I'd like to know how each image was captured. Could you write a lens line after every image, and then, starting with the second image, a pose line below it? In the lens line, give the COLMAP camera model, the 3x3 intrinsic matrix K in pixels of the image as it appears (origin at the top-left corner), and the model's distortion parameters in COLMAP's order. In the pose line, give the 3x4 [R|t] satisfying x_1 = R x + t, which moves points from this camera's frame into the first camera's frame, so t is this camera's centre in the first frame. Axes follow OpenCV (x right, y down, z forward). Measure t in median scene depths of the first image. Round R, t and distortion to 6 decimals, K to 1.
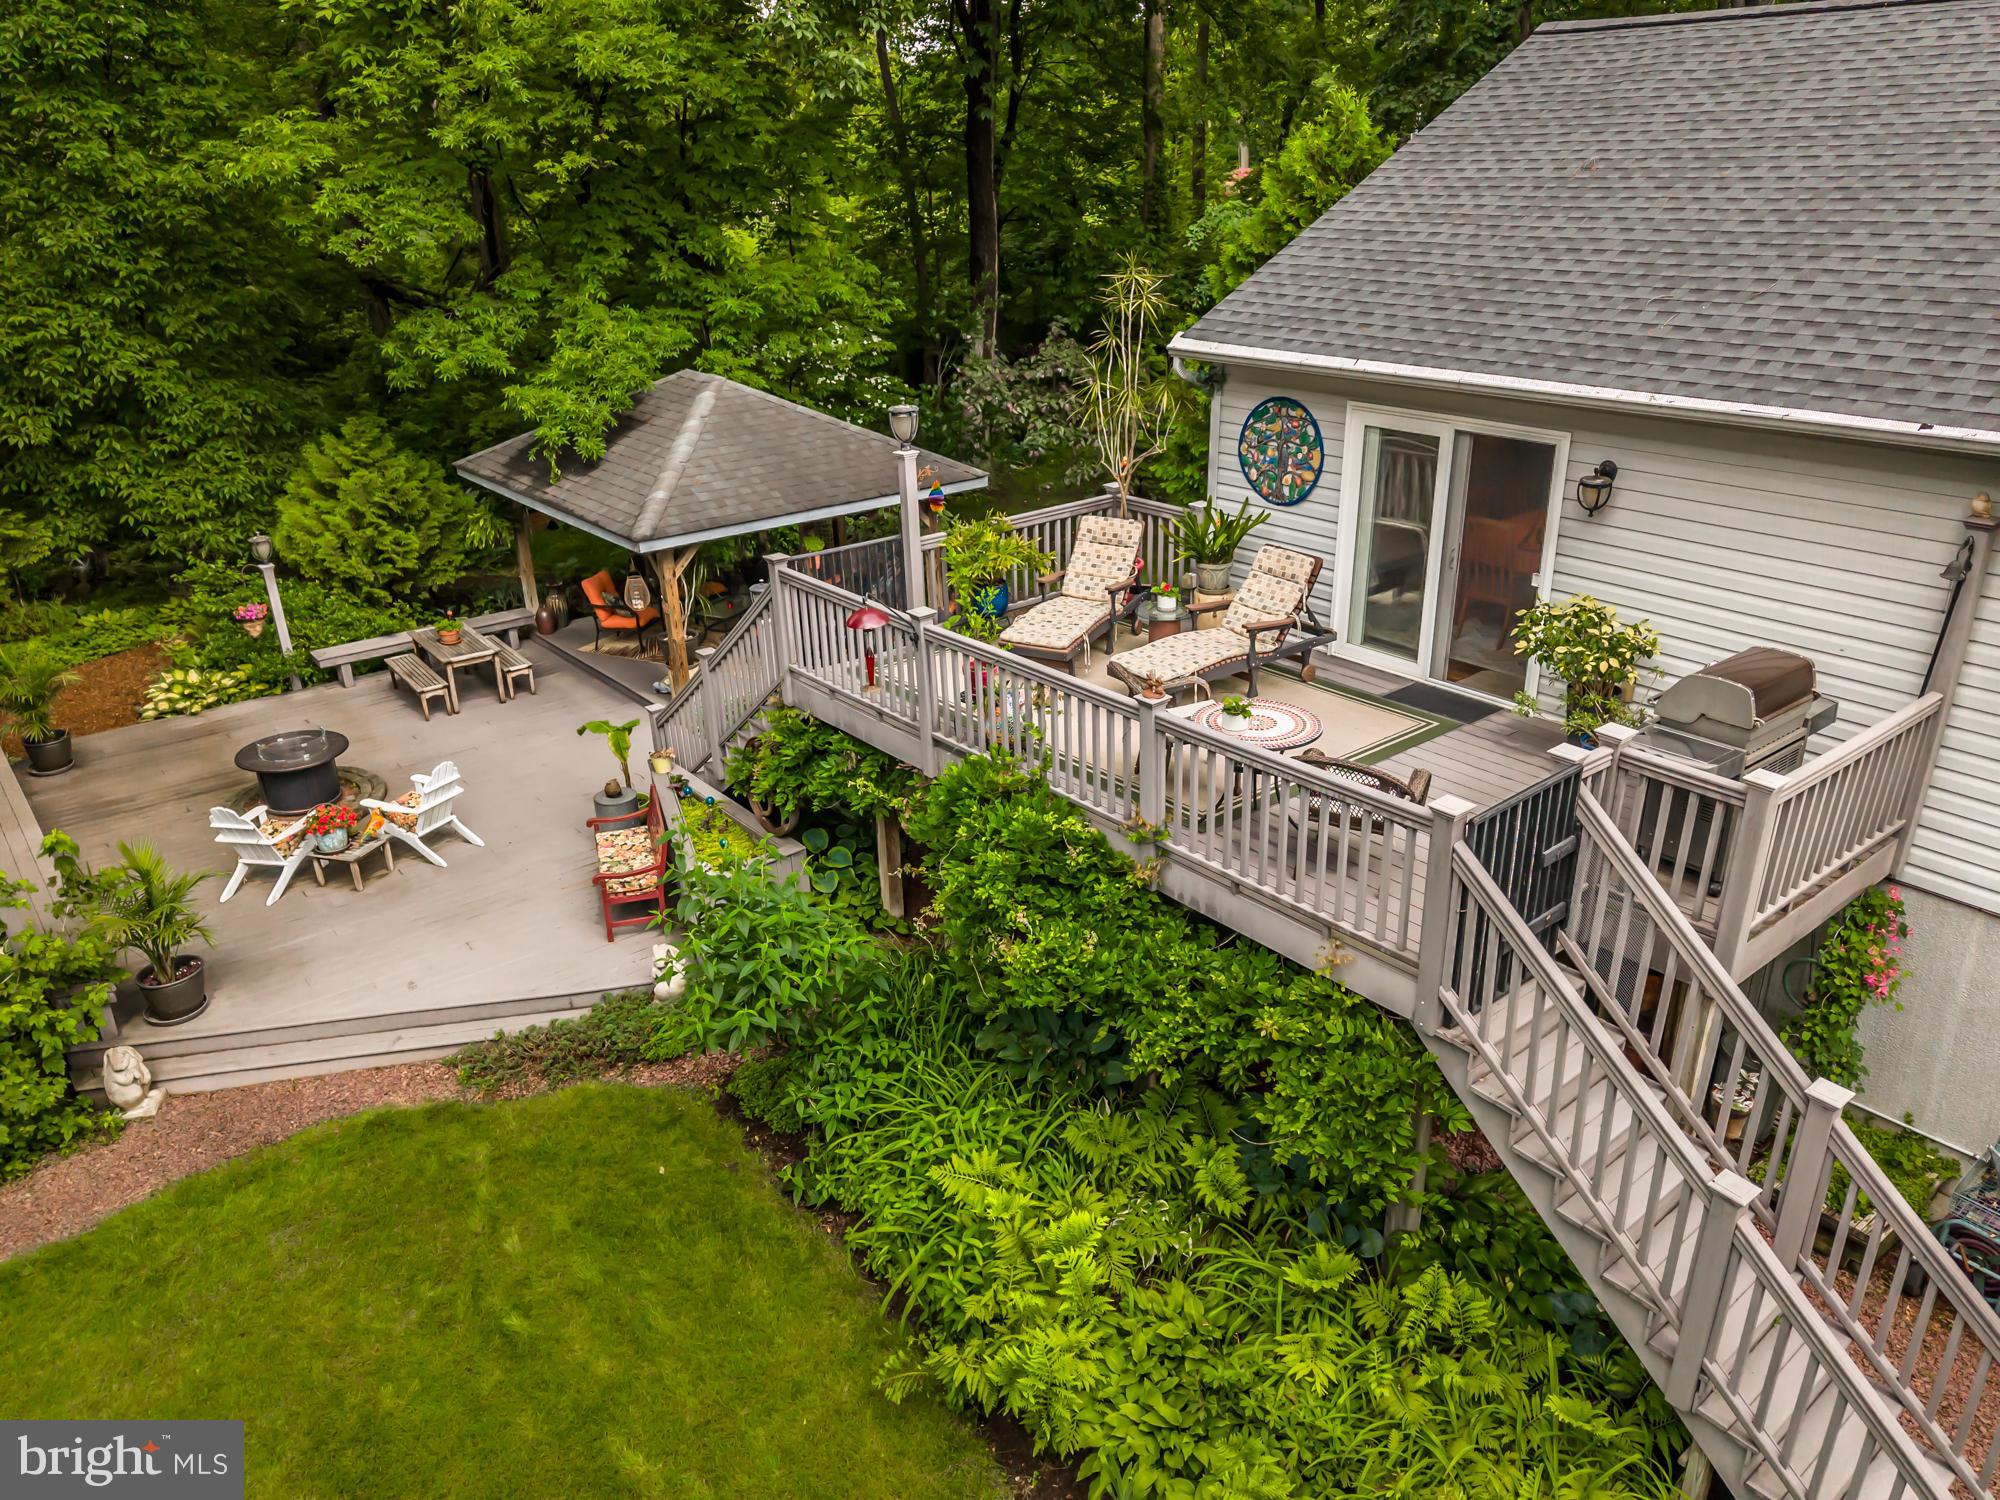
lens RADIAL K [[1397.1, 0, 1003.3], [0, 1397.1, 755.7], [0, 0, 1]] dist [0.008046, -0.009603]
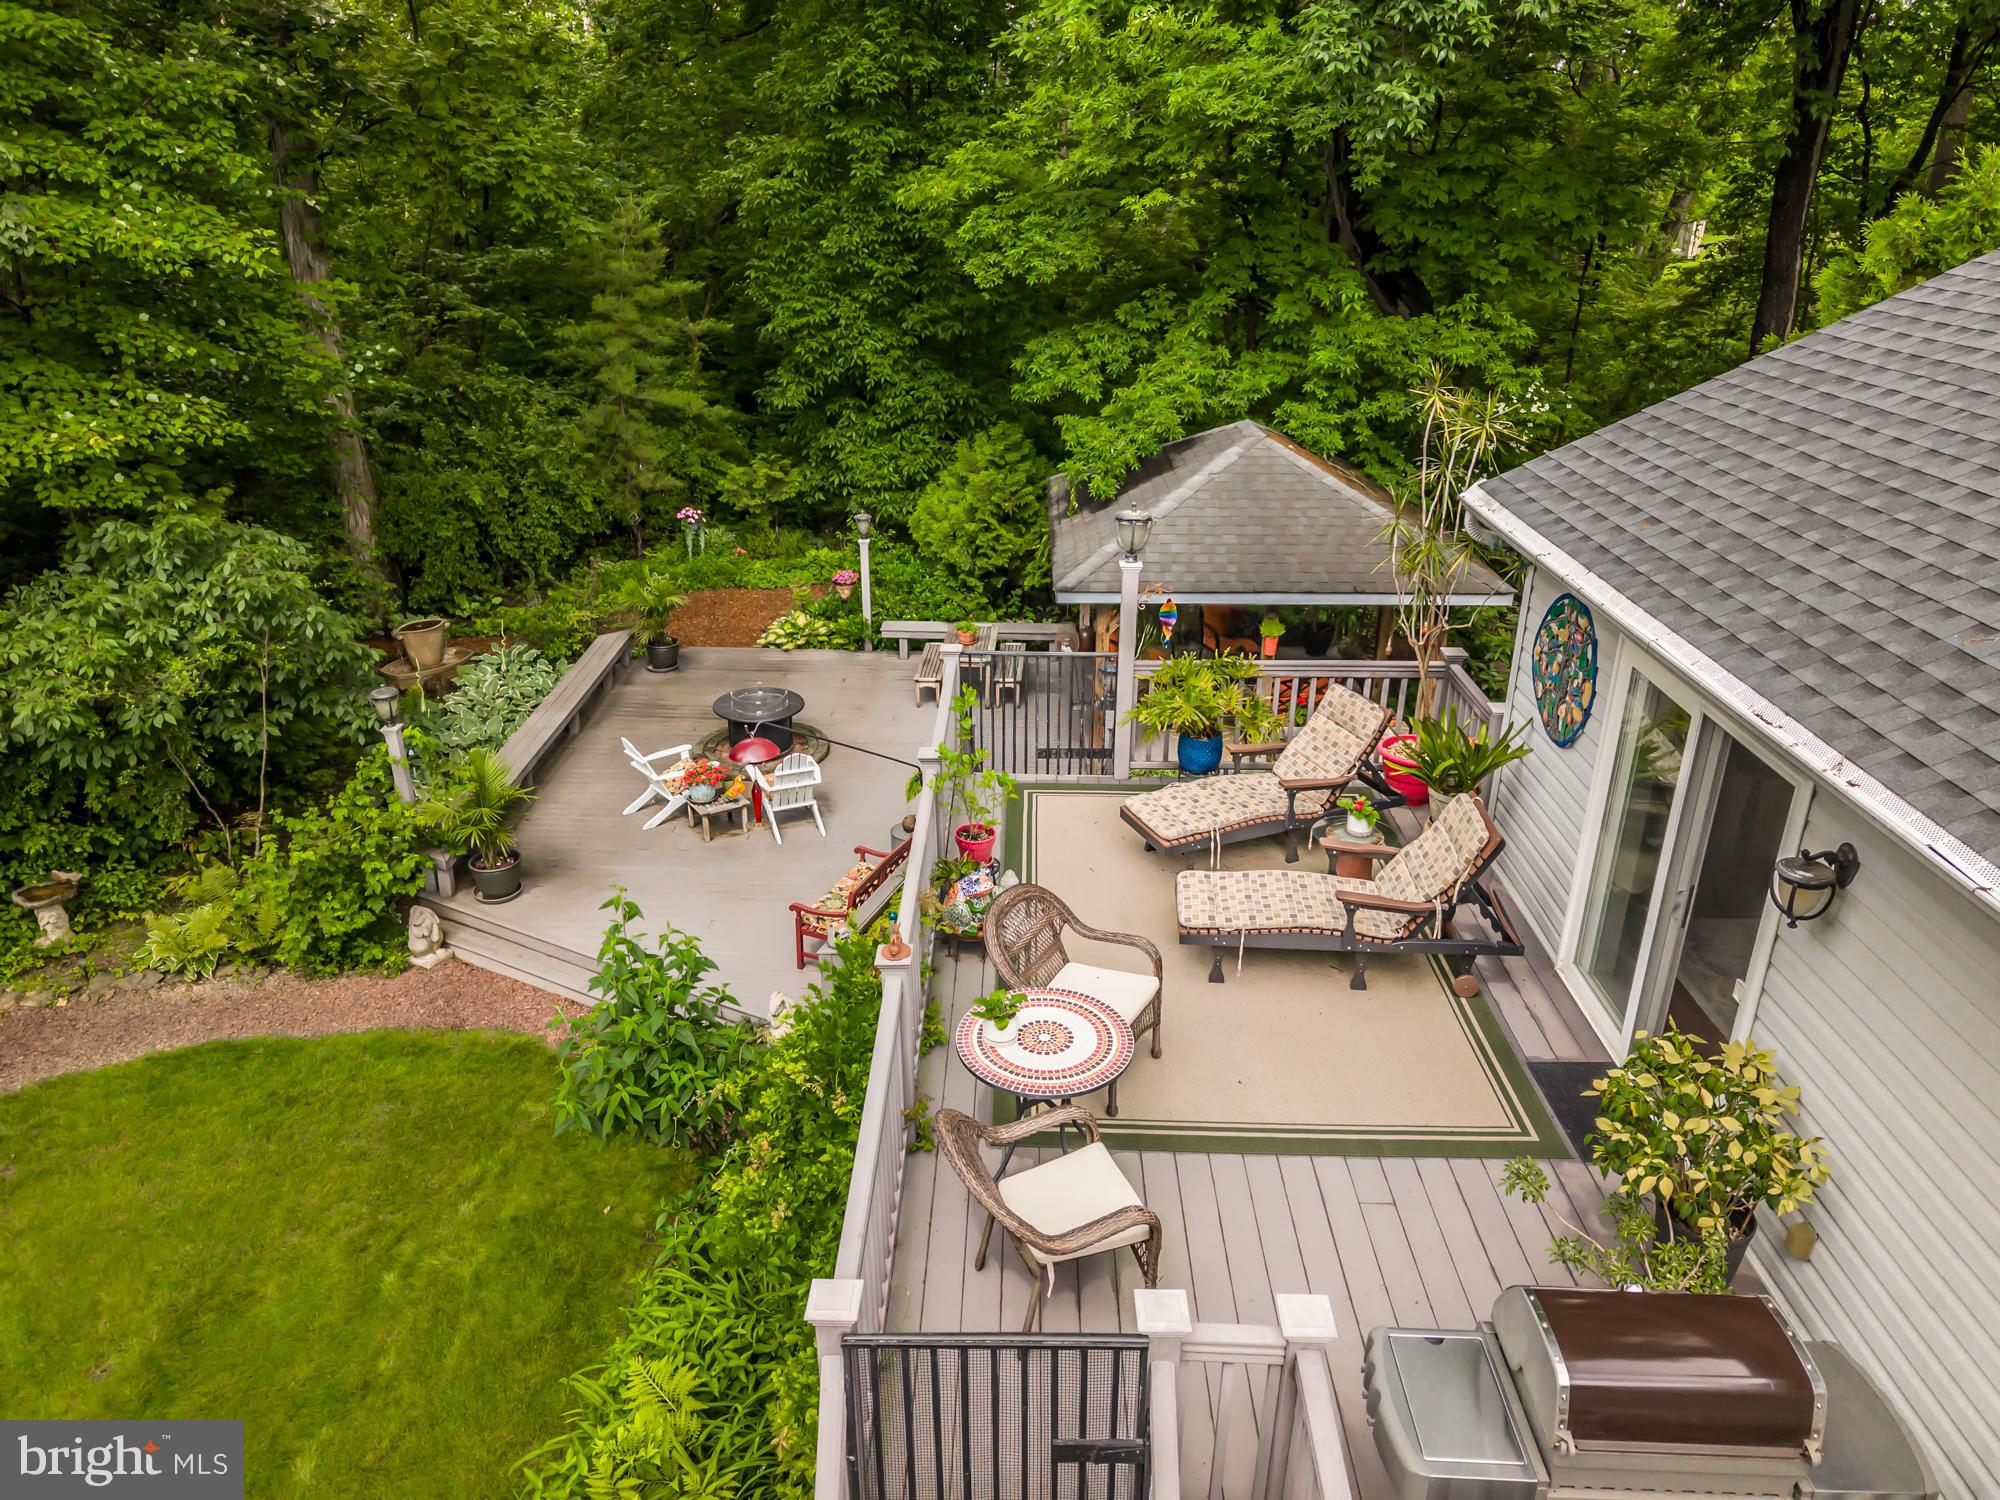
lens RADIAL K [[1345.0, 0, 1000.0], [0, 1345.0, 750.0], [0, 0, 1]] dist [0.117830, -0.313635]
pose [[0.762485, 0.278565, -0.583968, 0.328524], [-0.276552, 0.956284, 0.095075, -0.140172], [0.584924, 0.089004, 0.806190, 0.245317]]
